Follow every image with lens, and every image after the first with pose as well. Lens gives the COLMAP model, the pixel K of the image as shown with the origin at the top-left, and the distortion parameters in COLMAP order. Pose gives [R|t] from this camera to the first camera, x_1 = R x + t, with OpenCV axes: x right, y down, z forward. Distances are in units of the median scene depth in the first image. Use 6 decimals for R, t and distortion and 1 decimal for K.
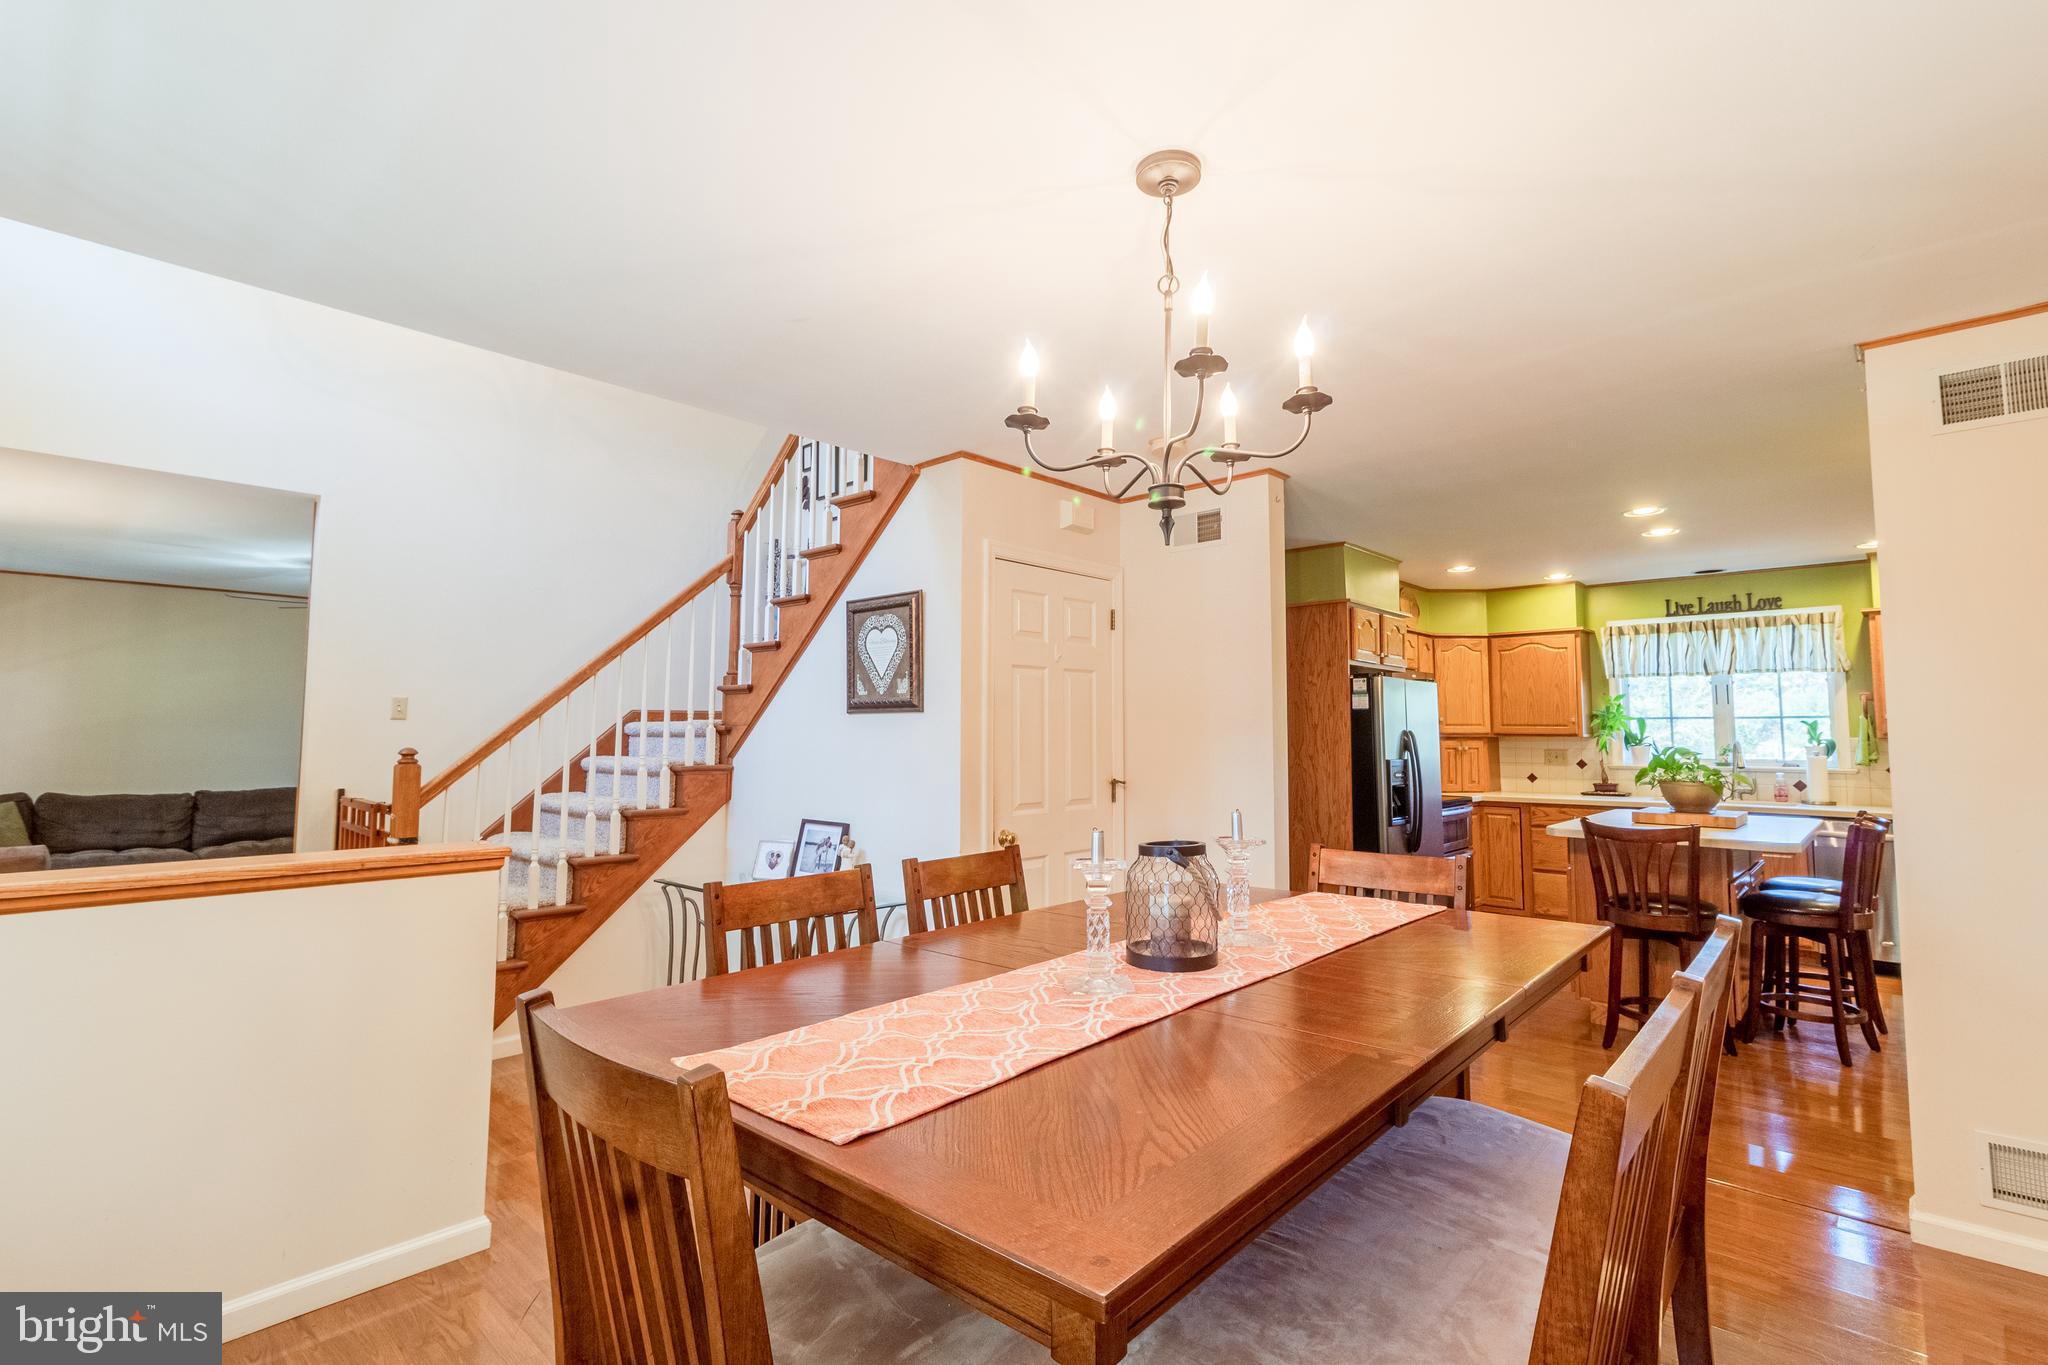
lens RADIAL K [[932.5, 0, 1020.8], [0, 932.5, 662.3], [0, 0, 1]] dist [-0.013554, 0.000229]
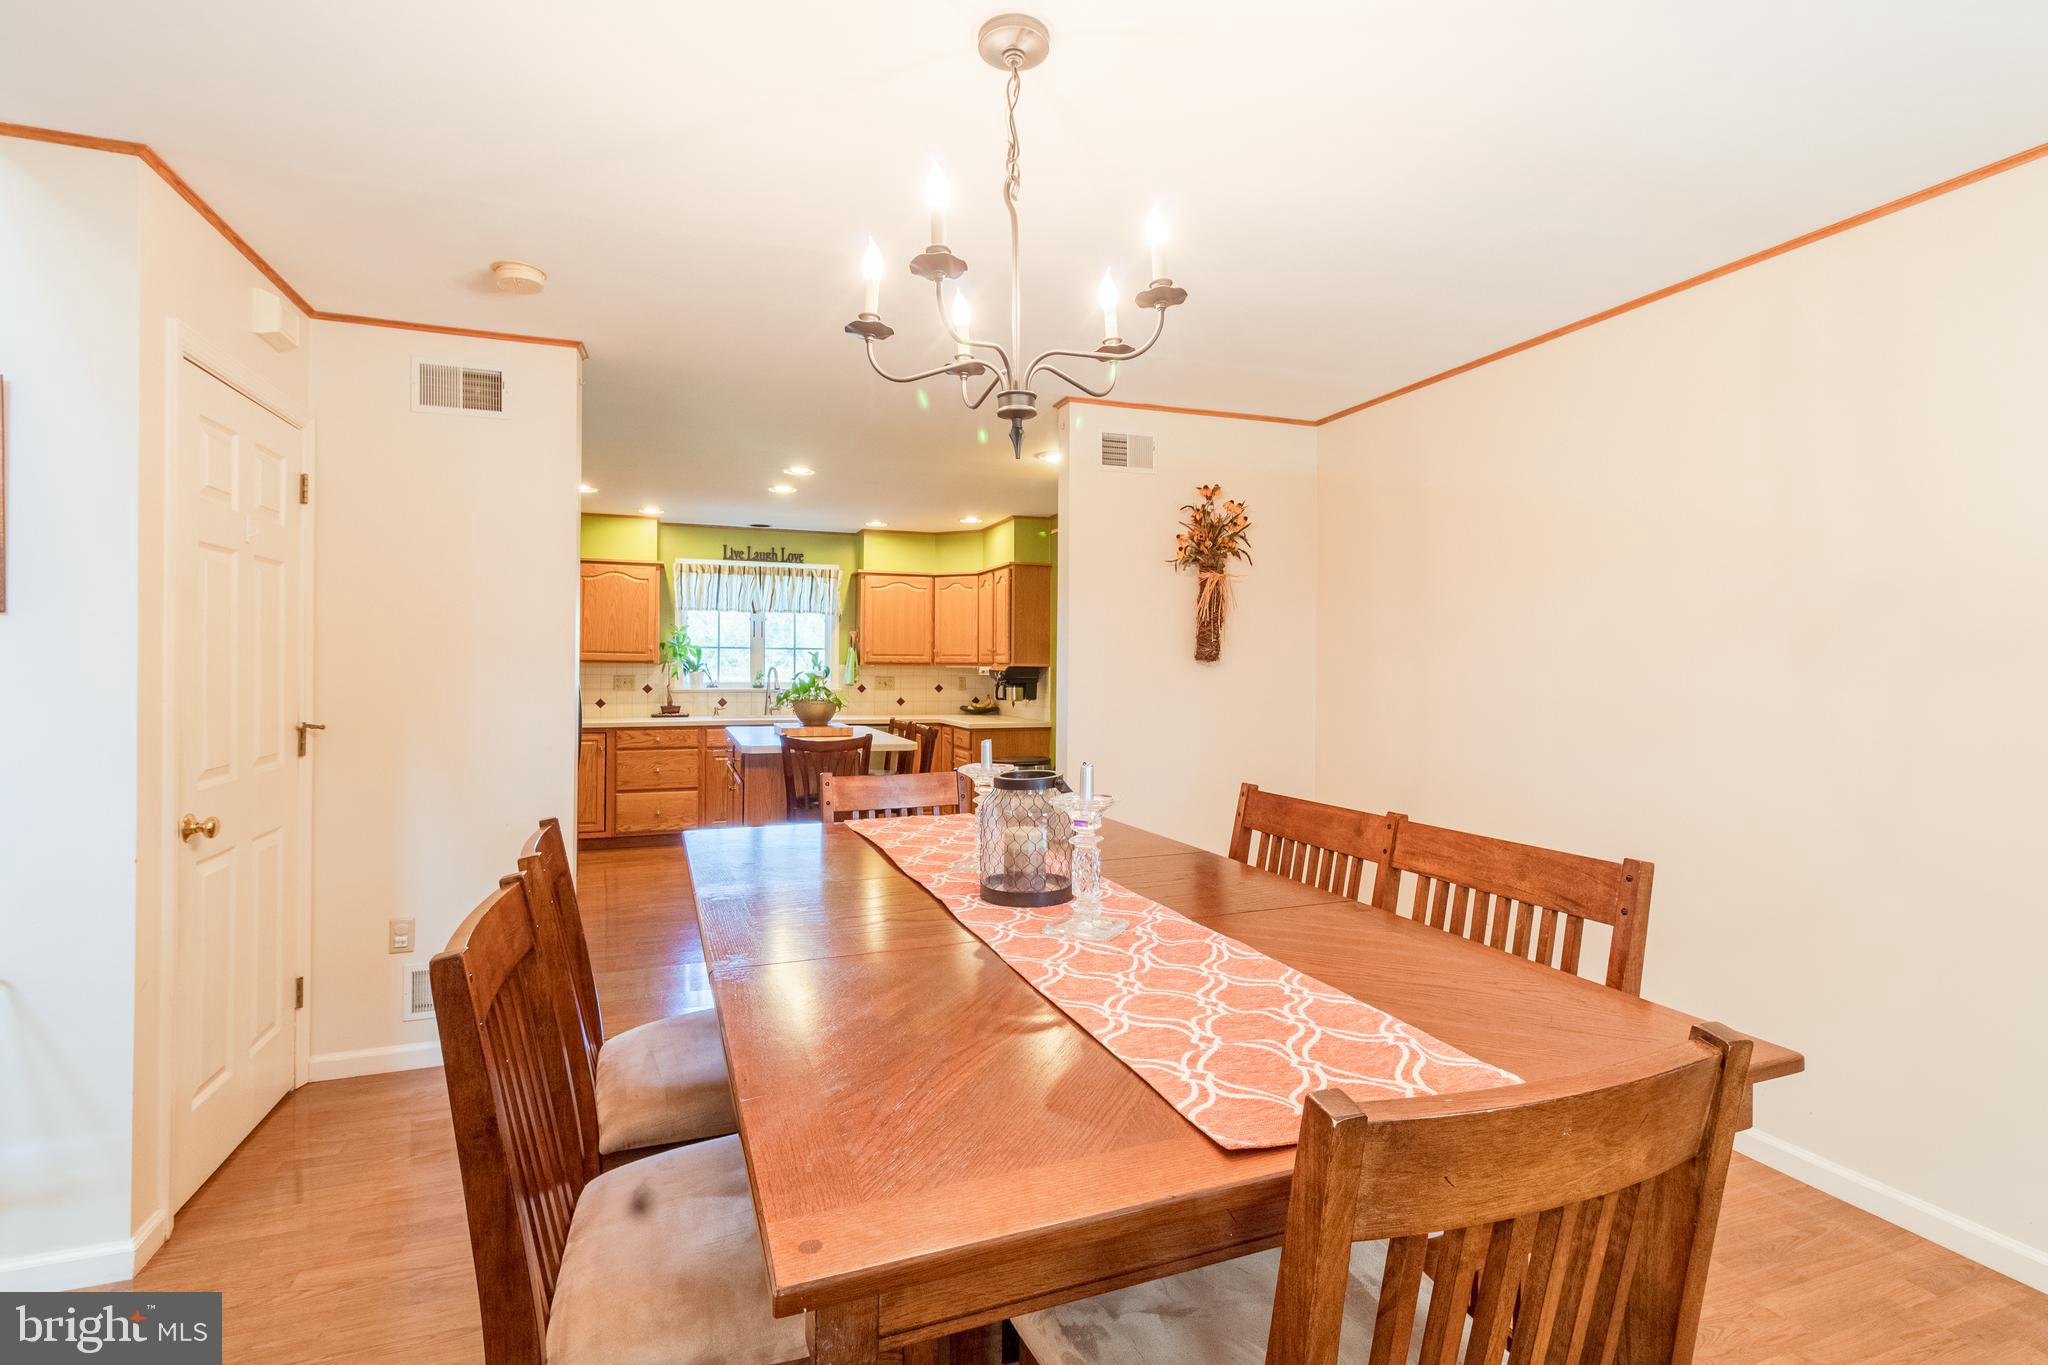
lens RADIAL K [[932.5, 0, 1020.8], [0, 932.5, 662.3], [0, 0, 1]] dist [-0.013554, 0.000229]
pose [[0.451181, 0.003806, 0.892424, -0.173630], [-0.074426, 0.996668, 0.033377, 0.012161], [-0.889324, -0.081478, 0.449961, 0.147647]]
